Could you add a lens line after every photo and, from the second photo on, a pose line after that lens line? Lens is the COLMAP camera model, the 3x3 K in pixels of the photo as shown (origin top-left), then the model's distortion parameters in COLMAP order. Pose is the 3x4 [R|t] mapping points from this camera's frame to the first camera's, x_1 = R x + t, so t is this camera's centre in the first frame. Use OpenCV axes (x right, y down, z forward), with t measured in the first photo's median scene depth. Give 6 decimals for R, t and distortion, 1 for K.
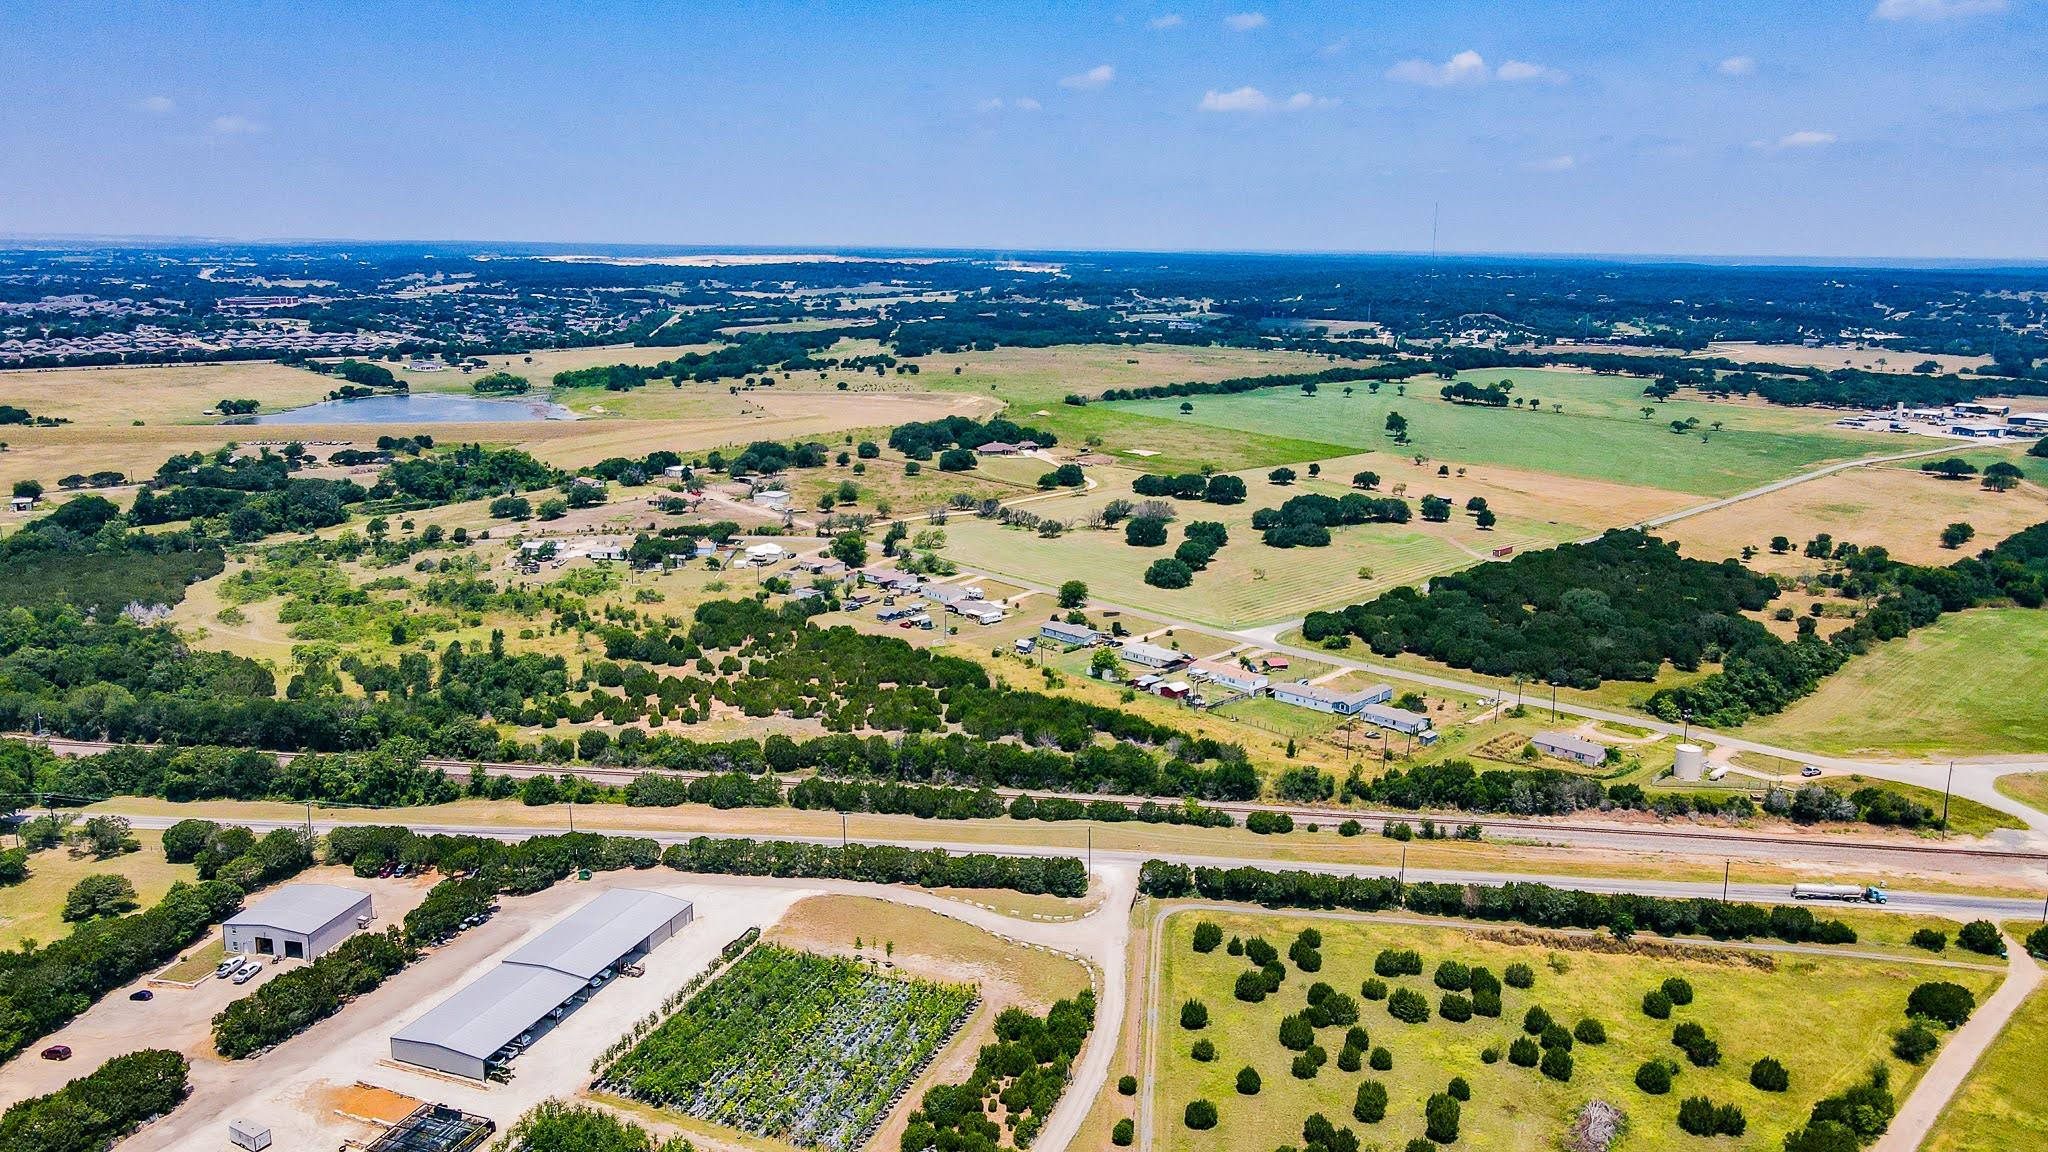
lens RADIAL K [[1510.8, 0, 1026.3], [0, 1510.8, 575.0], [0, 0, 1]] dist [0.002853, 0.017563]
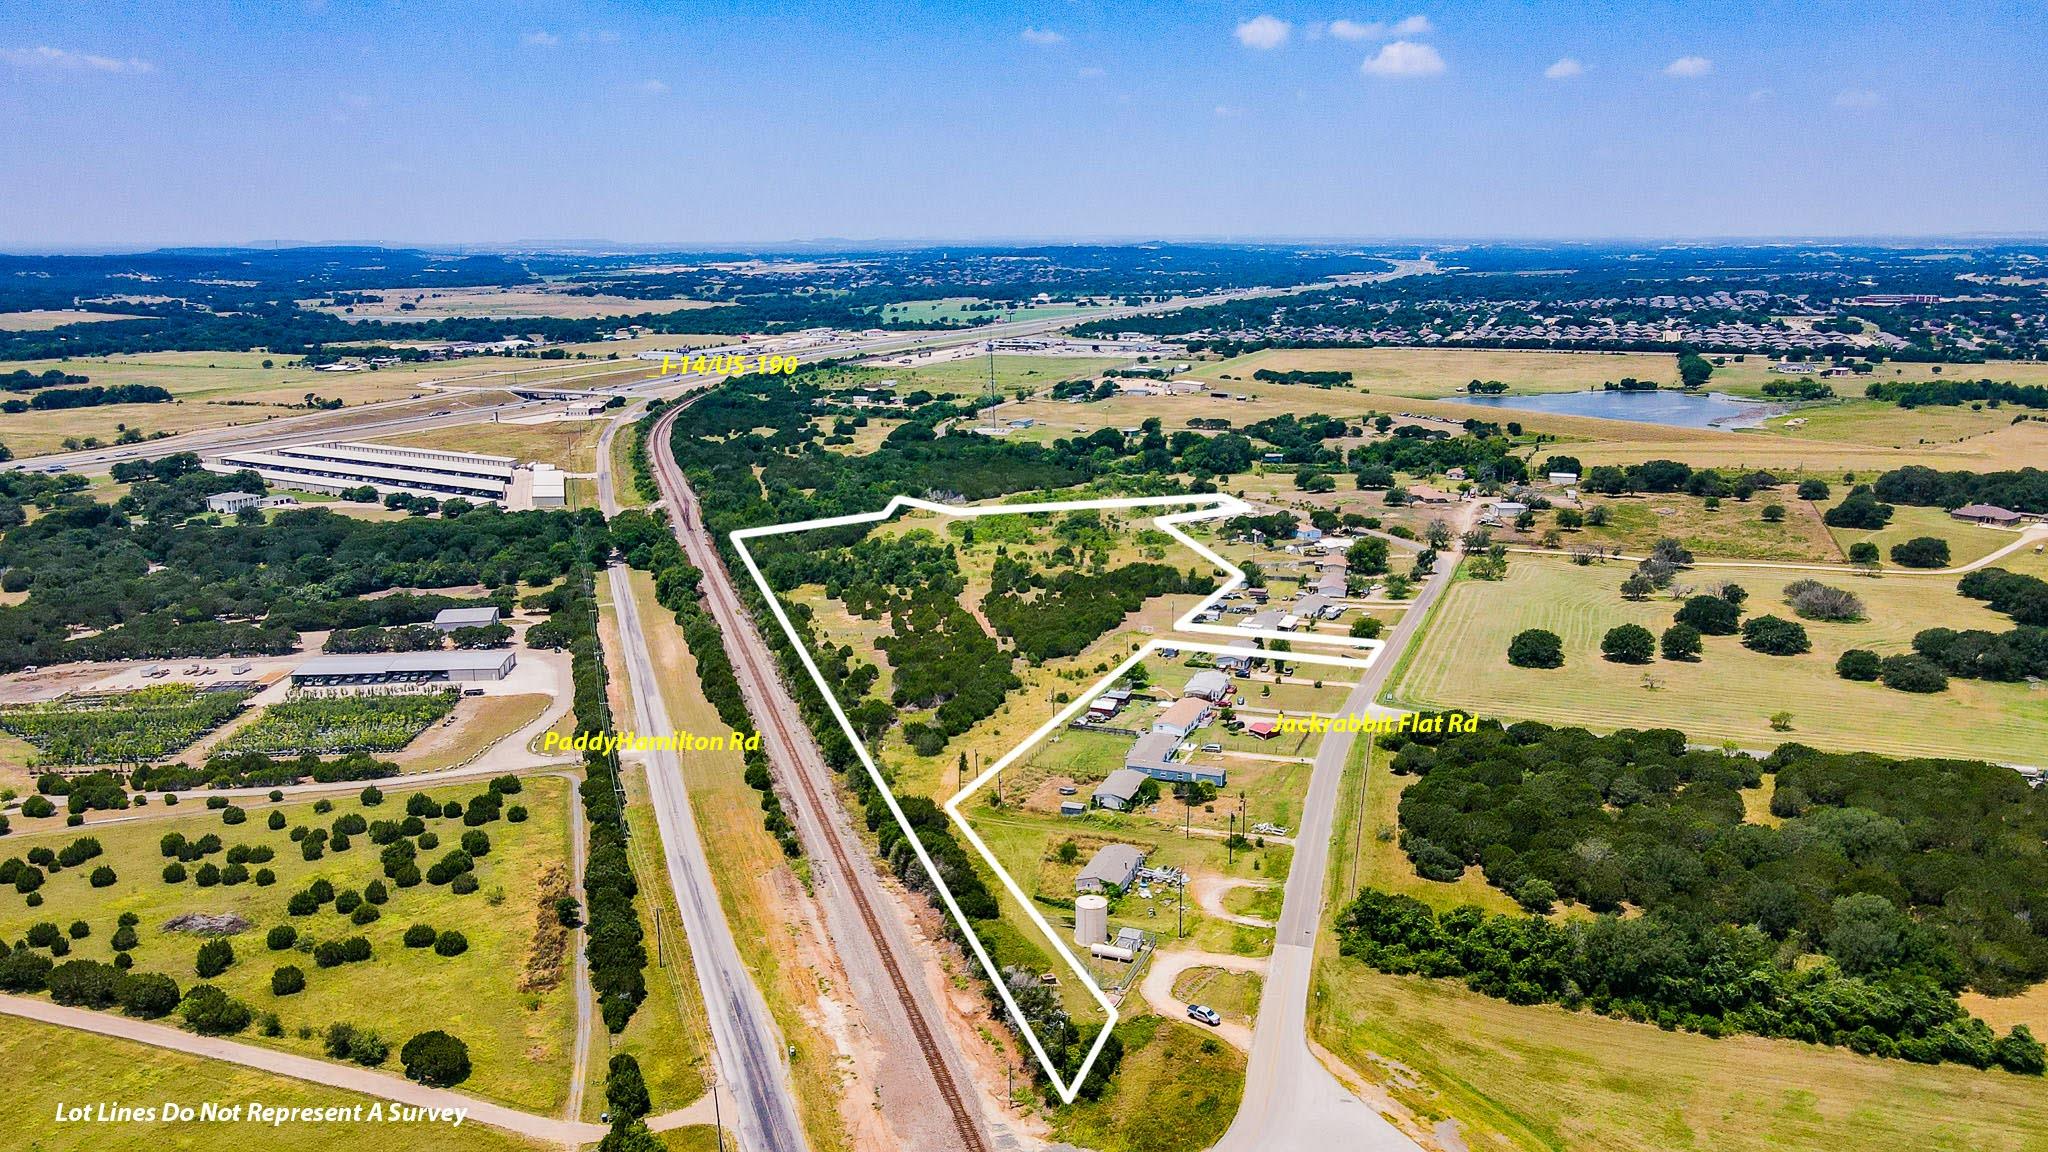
lens RADIAL K [[1510.8, 0, 1005.4], [0, 1510.8, 572.6], [0, 0, 1]] dist [0.002853, 0.017563]
pose [[0.405863, 0.189460, -0.894080, 1.080278], [-0.189025, 0.974526, 0.120700, -0.131261], [0.894173, 0.120016, 0.431337, 0.623666]]
